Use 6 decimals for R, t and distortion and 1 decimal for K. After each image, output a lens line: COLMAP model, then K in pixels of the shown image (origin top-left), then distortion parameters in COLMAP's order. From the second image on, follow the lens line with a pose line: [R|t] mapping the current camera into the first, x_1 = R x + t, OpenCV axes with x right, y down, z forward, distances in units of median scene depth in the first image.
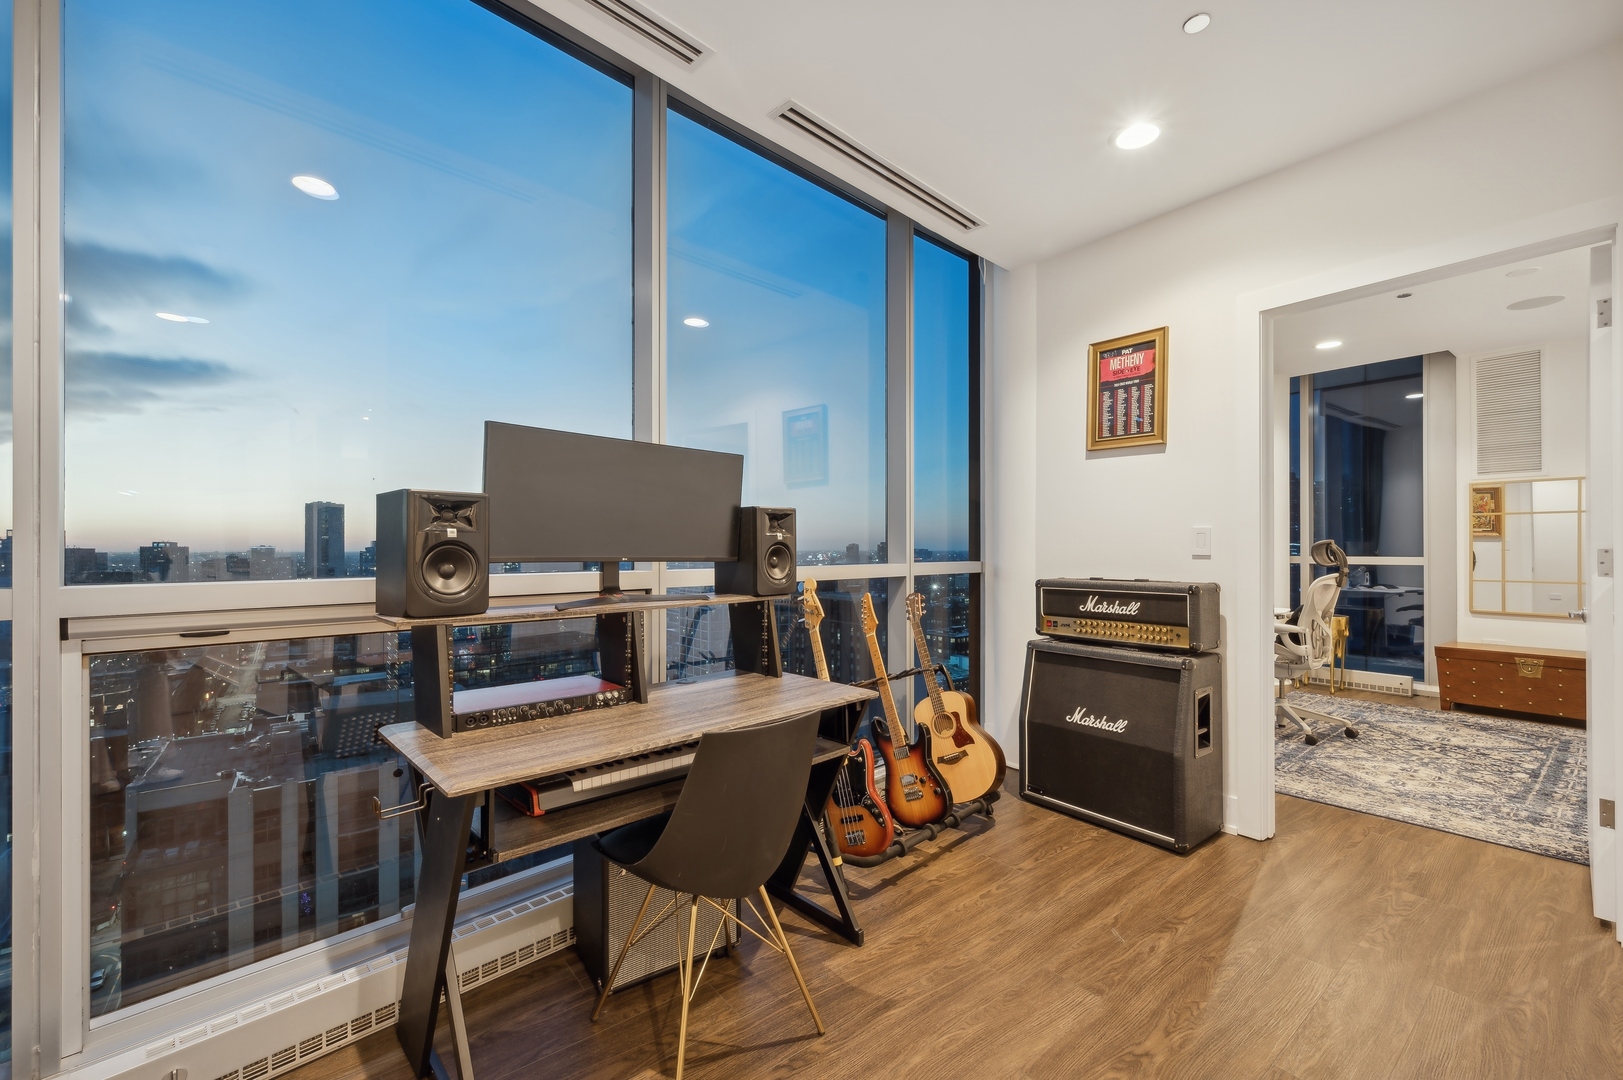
lens RADIAL K [[654.2, 0, 819.4], [0, 654.2, 544.2], [0, 0, 1]] dist [-0.002335, 0.000033]
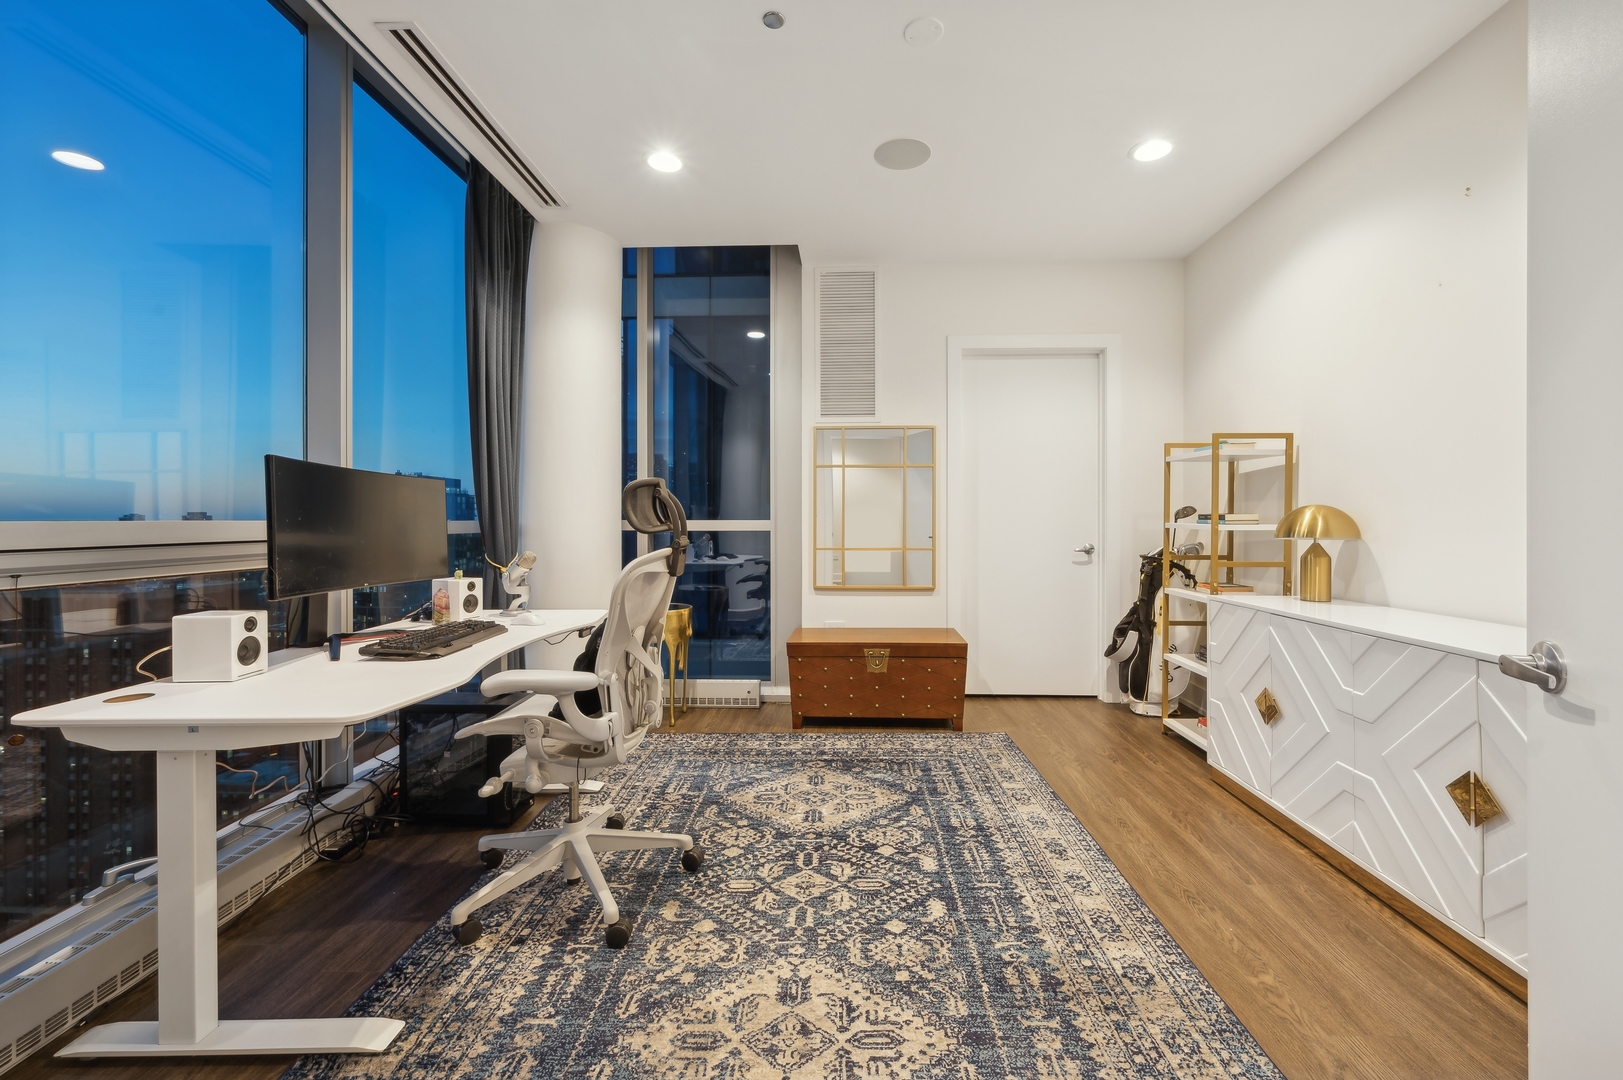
lens RADIAL K [[654.2, 0, 813.6], [0, 654.2, 527.2], [0, 0, 1]] dist [-0.002335, 0.000033]
pose [[0.653517, -0.008189, 0.756867, 0.400317], [-0.005455, 0.999865, 0.015528, 0.017388], [-0.756892, -0.014277, 0.653384, 0.486975]]
